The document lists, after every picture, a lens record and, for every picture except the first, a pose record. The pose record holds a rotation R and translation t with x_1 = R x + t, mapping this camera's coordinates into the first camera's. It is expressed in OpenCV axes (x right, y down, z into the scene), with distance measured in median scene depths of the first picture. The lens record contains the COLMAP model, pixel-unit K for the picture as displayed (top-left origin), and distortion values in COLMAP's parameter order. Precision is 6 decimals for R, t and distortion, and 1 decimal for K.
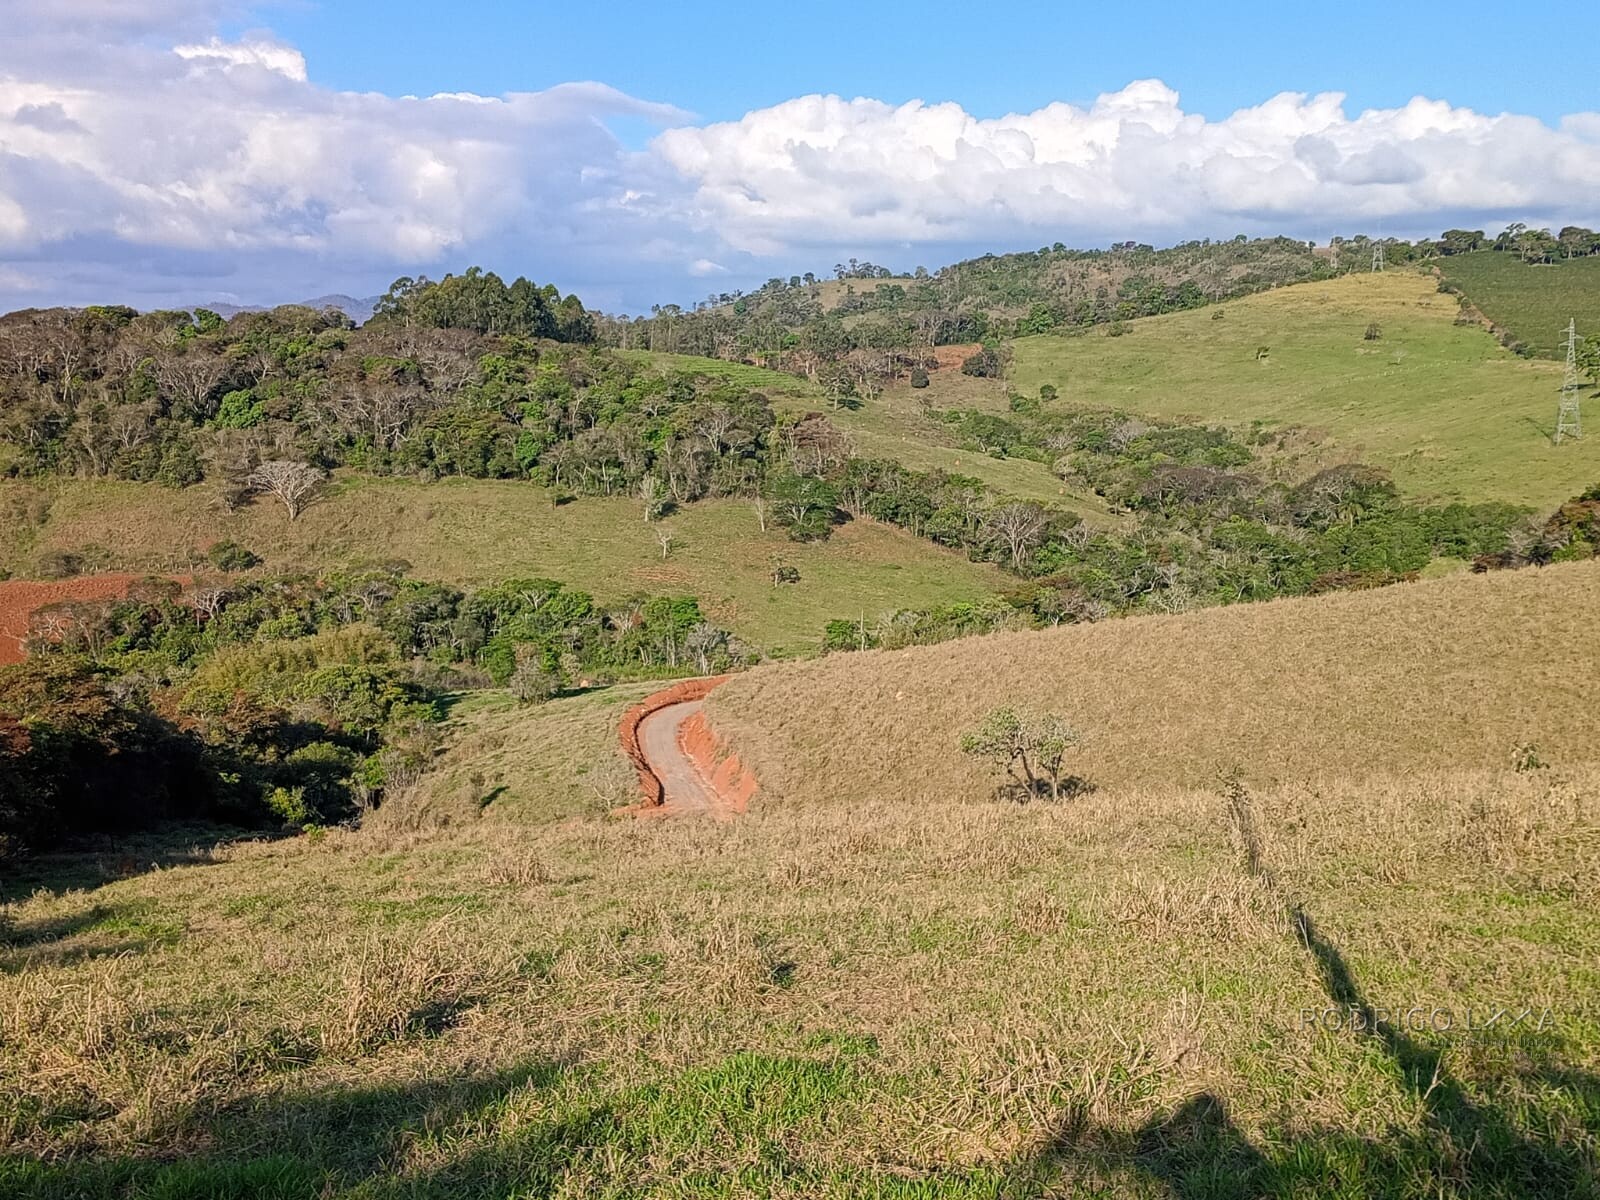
lens RADIAL K [[1717.8, 0, 795.3], [0, 1717.8, 595.7], [0, 0, 1]] dist [0.032651, 0.000000]
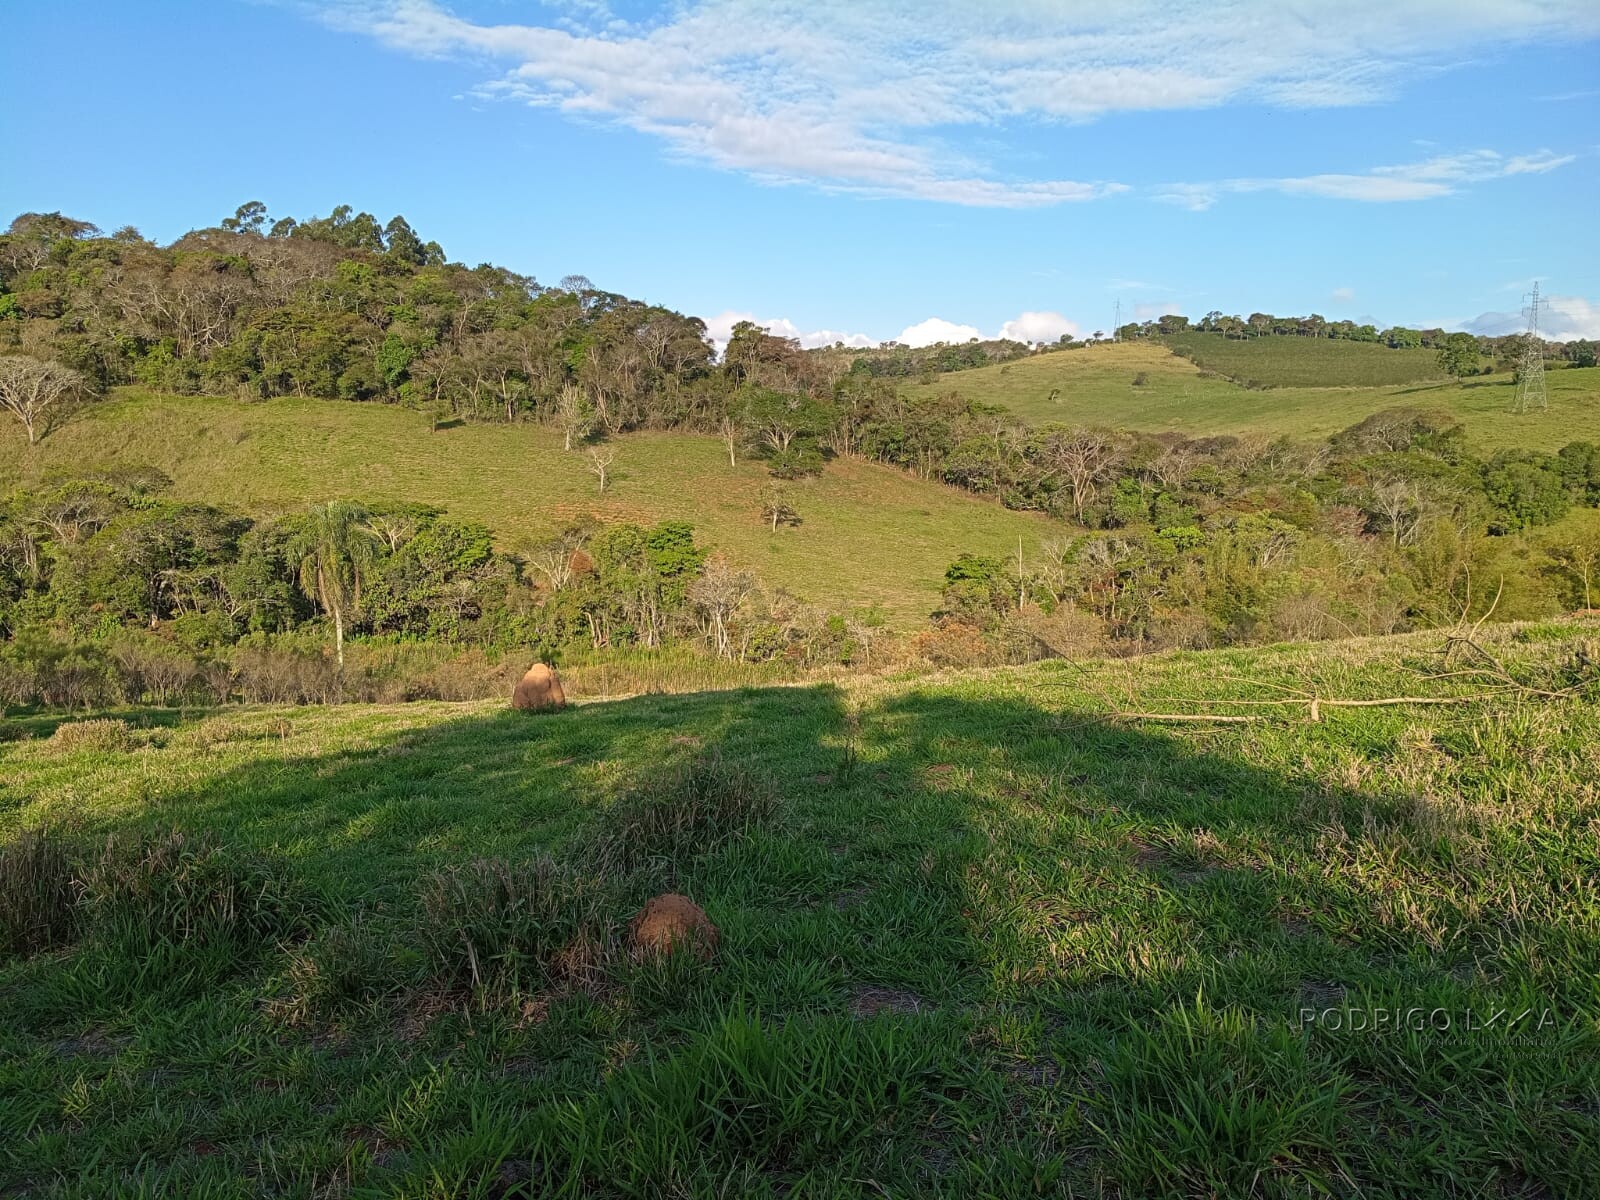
lens RADIAL K [[1124.6, 0, 778.6], [0, 1124.6, 598.8], [0, 0, 1]] dist [-0.005221, -0.014843]
pose [[0.989151, -0.006239, 0.146773, -0.067039], [0.009002, 0.999794, -0.018173, 0.026261], [-0.146629, 0.019297, 0.989003, 0.516711]]
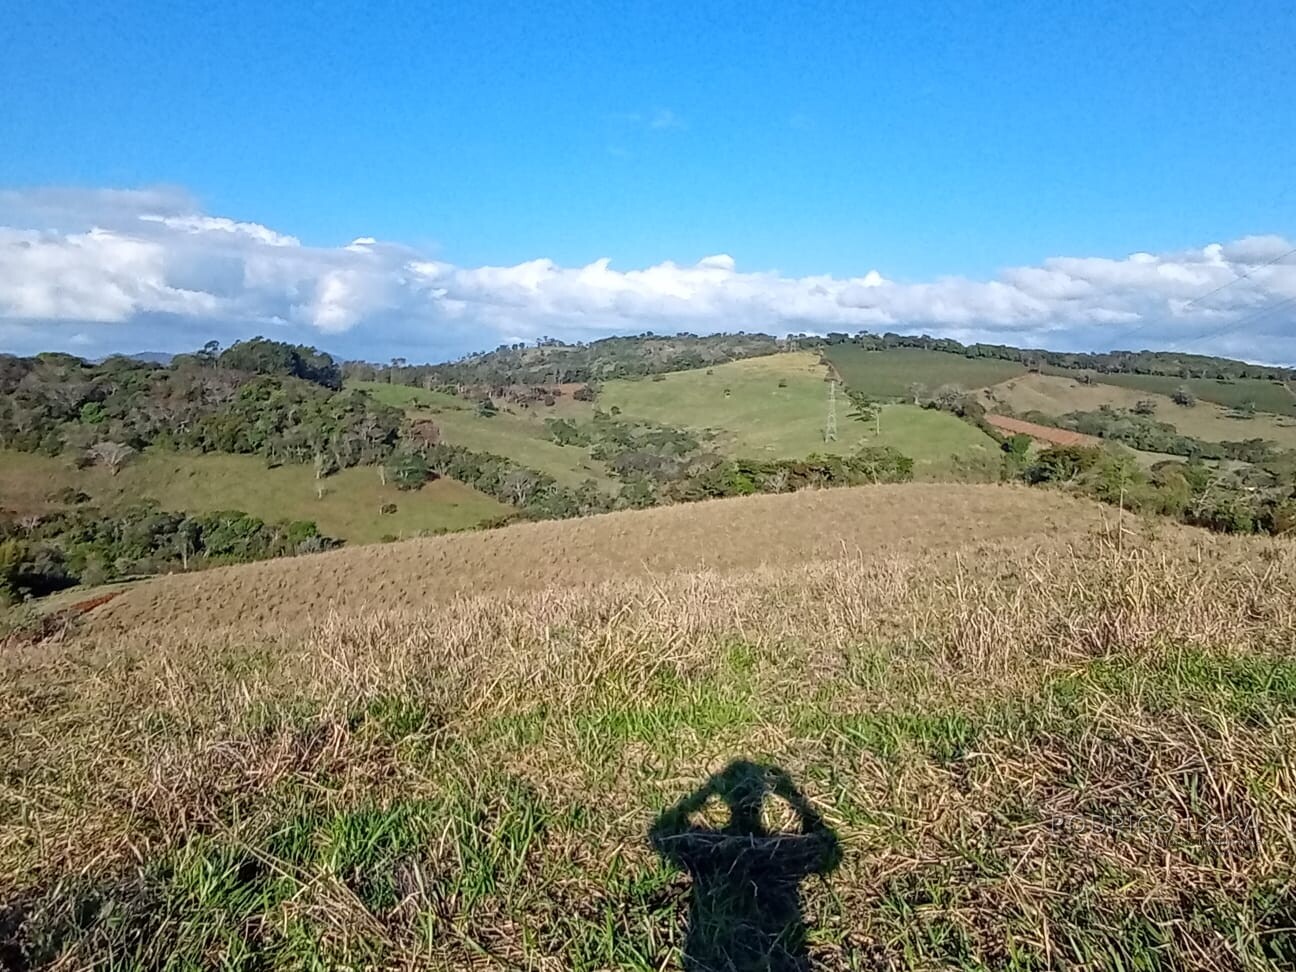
lens RADIAL K [[910.9, 0, 664.7], [0, 910.9, 490.5], [0, 0, 1]] dist [-0.005221, -0.014843]
pose [[0.992392, 0.010760, 0.122644, 0.154708], [-0.007659, 0.999640, -0.025729, -0.008314], [-0.122877, 0.024594, 0.992117, 0.001249]]
